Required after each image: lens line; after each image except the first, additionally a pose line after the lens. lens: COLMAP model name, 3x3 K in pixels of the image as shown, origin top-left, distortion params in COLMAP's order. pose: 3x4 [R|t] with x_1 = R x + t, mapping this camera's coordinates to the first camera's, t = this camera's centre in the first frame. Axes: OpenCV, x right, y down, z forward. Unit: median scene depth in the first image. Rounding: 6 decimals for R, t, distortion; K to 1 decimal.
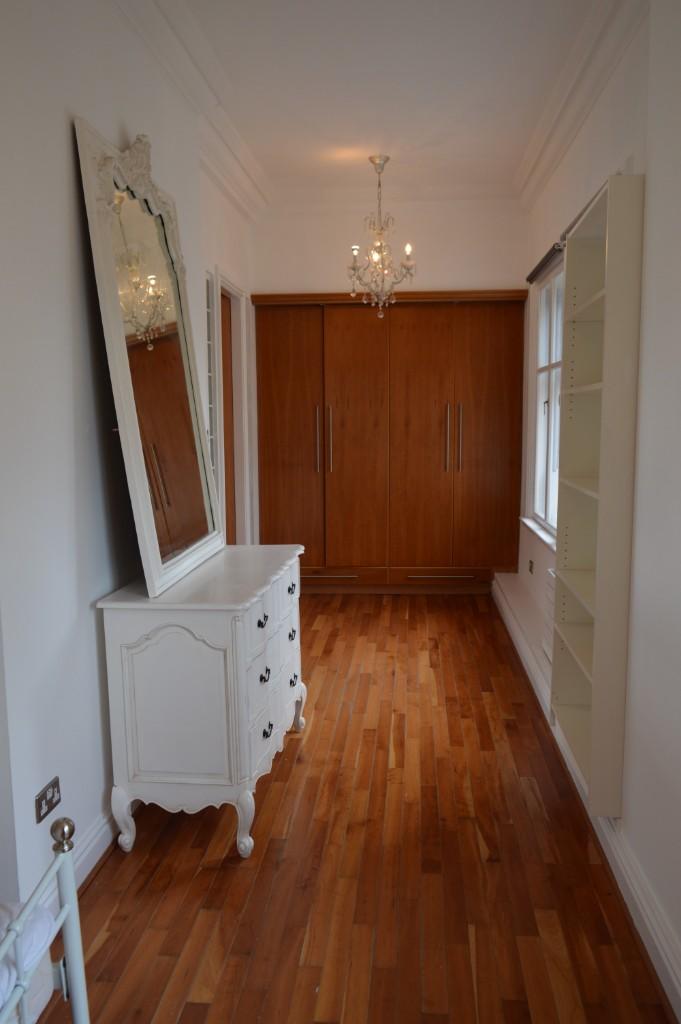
lens RADIAL K [[803.1, 0, 340.4], [0, 803.1, 513.4], [0, 0, 1]] dist [-0.059478, -0.000138]
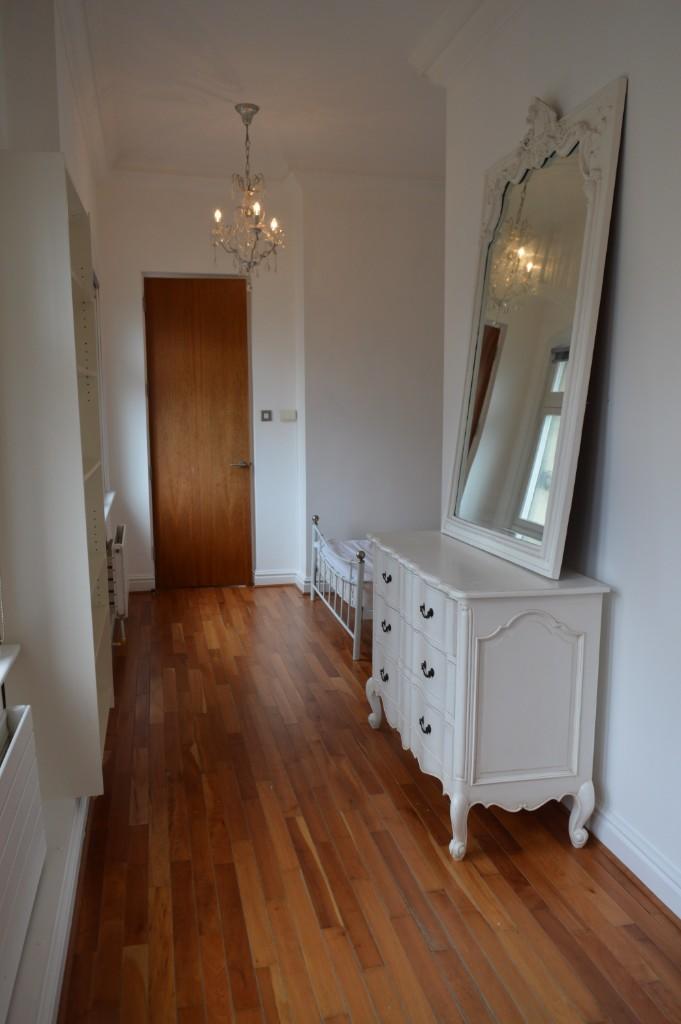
lens RADIAL K [[803.1, 0, 339.5], [0, 803.1, 513.6], [0, 0, 1]] dist [-0.059478, -0.000138]
pose [[-0.949983, 0.048382, -0.308531, 0.264522], [-0.031123, 0.968342, 0.247680, -0.196478], [0.310747, 0.244894, -0.918403, 1.688619]]
